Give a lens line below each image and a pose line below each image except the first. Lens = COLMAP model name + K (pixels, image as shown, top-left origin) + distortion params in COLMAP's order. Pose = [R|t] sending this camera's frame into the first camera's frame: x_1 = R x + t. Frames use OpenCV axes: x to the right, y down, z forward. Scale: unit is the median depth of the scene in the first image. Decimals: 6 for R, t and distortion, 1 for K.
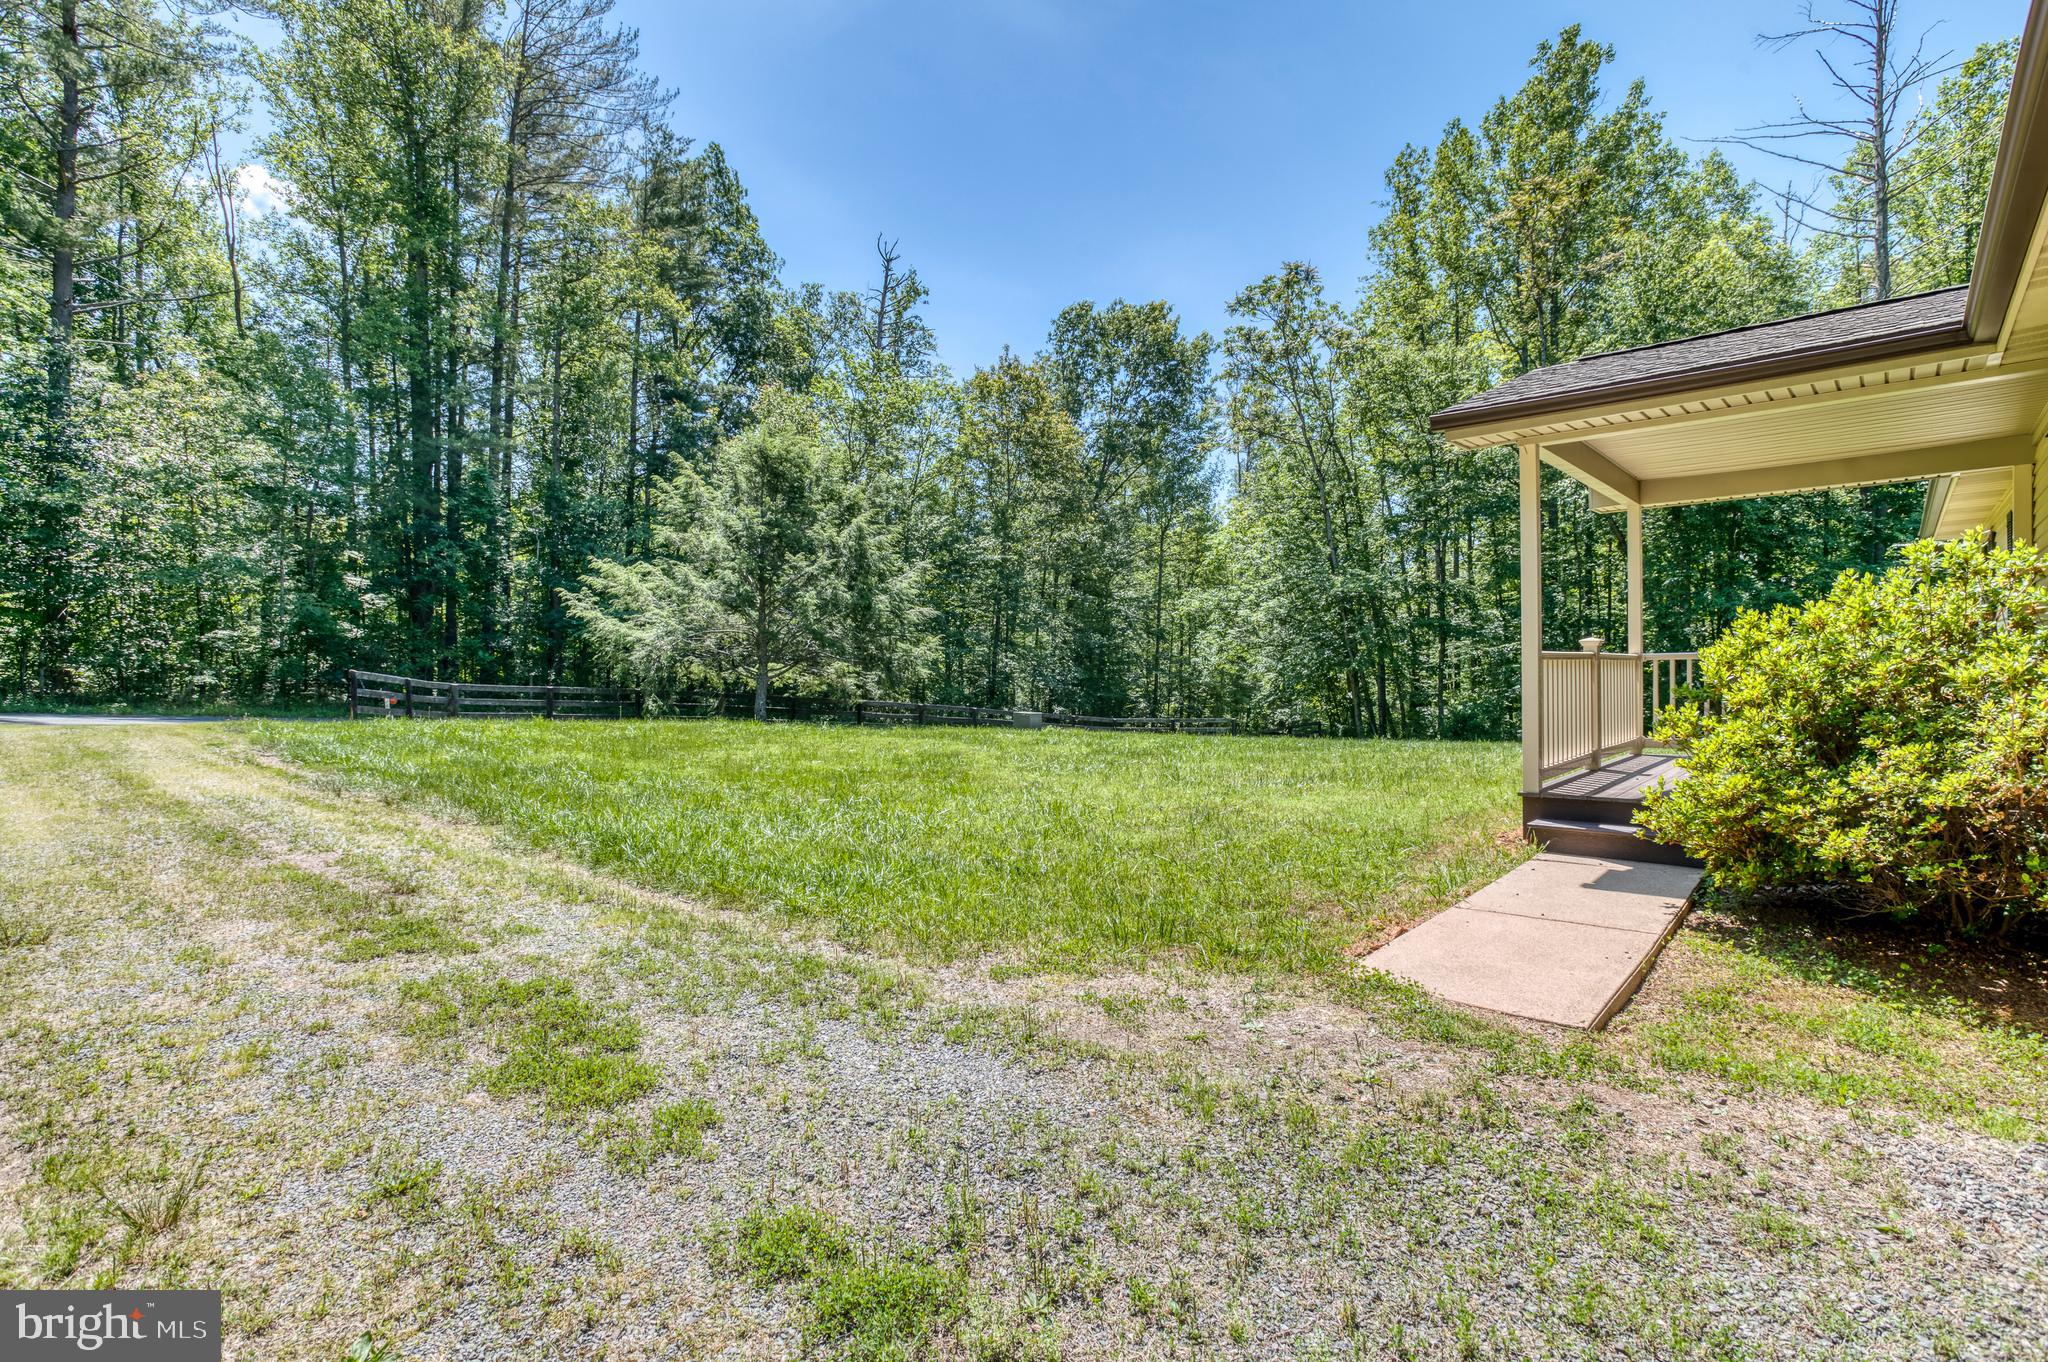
lens RADIAL K [[983.6, 0, 1011.9], [0, 983.6, 684.1], [0, 0, 1]] dist [-0.013831, 0.001695]
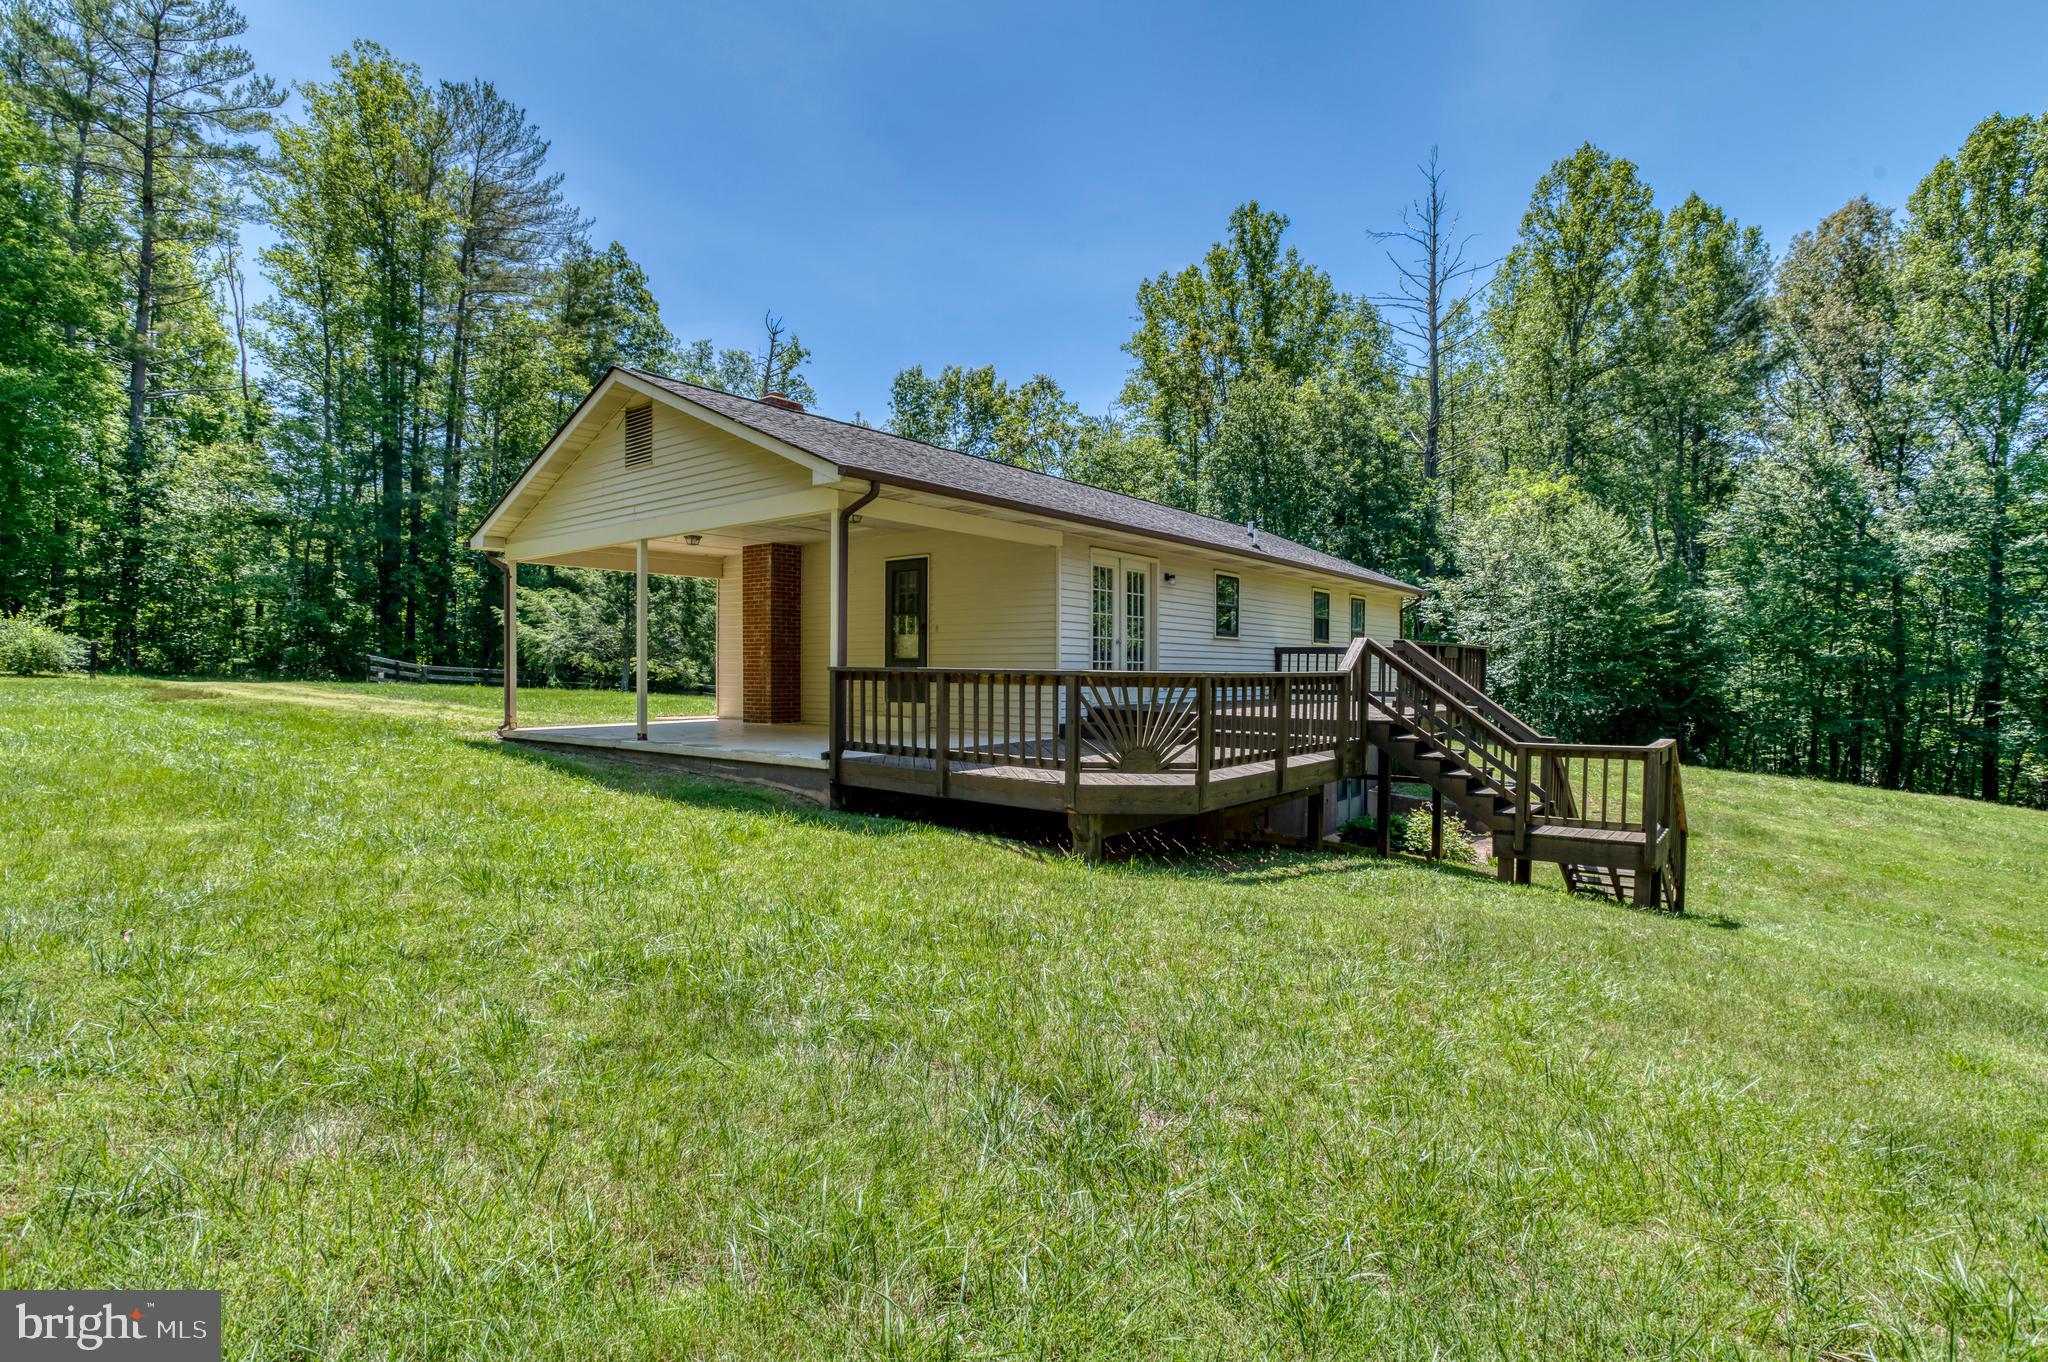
lens RADIAL K [[1024.9, 0, 1019.1], [0, 1024.9, 693.0], [0, 0, 1]] dist [-0.019978, 0.006594]
pose [[0.998800, 0.021064, 0.044216, 0.212974], [-0.021174, 0.999774, 0.002025, 0.013575], [-0.044163, -0.002959, 0.999020, -0.459948]]
